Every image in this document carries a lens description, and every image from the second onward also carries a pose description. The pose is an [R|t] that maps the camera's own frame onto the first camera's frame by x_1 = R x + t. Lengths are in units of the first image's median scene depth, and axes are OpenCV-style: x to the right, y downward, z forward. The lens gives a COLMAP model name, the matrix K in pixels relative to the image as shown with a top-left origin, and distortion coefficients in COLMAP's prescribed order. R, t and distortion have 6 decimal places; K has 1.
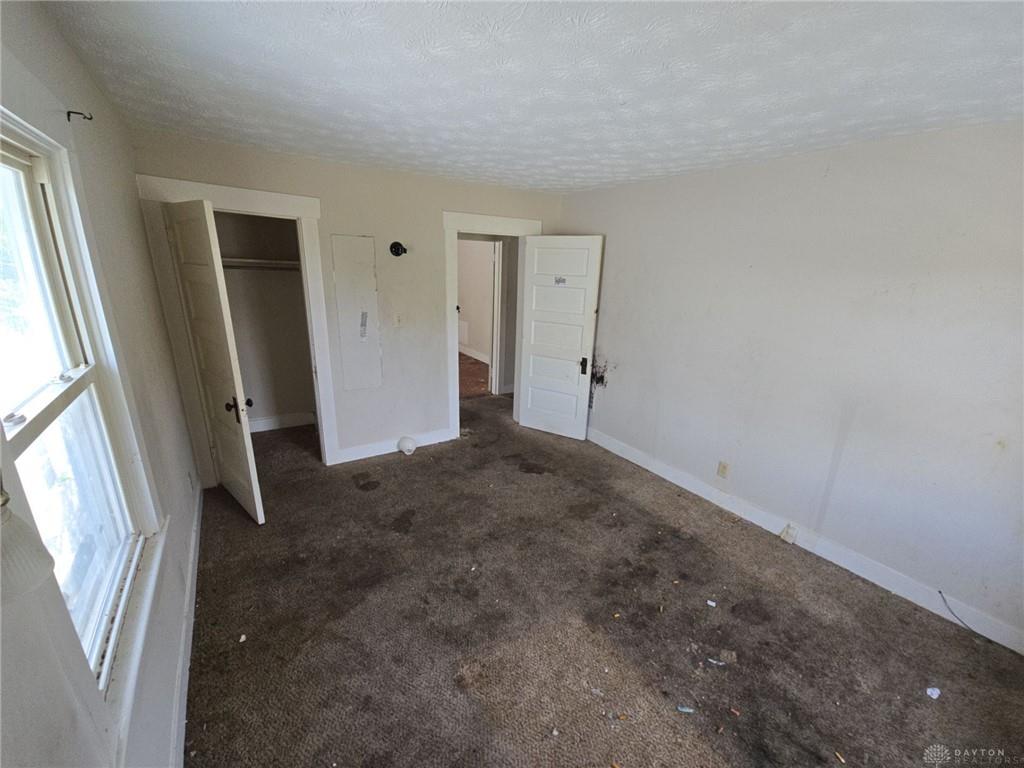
lens RADIAL K [[417.0, 0, 508.8], [0, 417.0, 392.1], [0, 0, 1]] dist [0.014811, -0.011461]
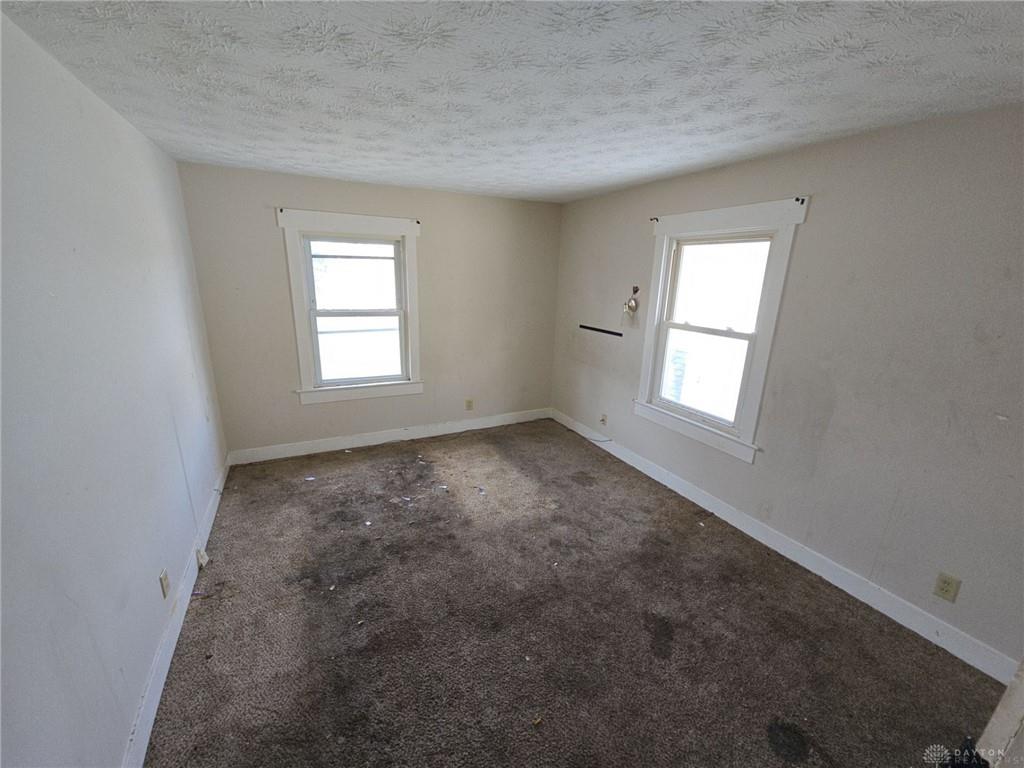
lens RADIAL K [[417.0, 0, 508.8], [0, 417.0, 392.1], [0, 0, 1]] dist [0.014811, -0.011461]
pose [[-0.992468, -0.078169, 0.094318, -0.035301], [-0.013115, 0.833318, 0.552638, -0.527511], [-0.121796, 0.547239, -0.828067, 1.711564]]
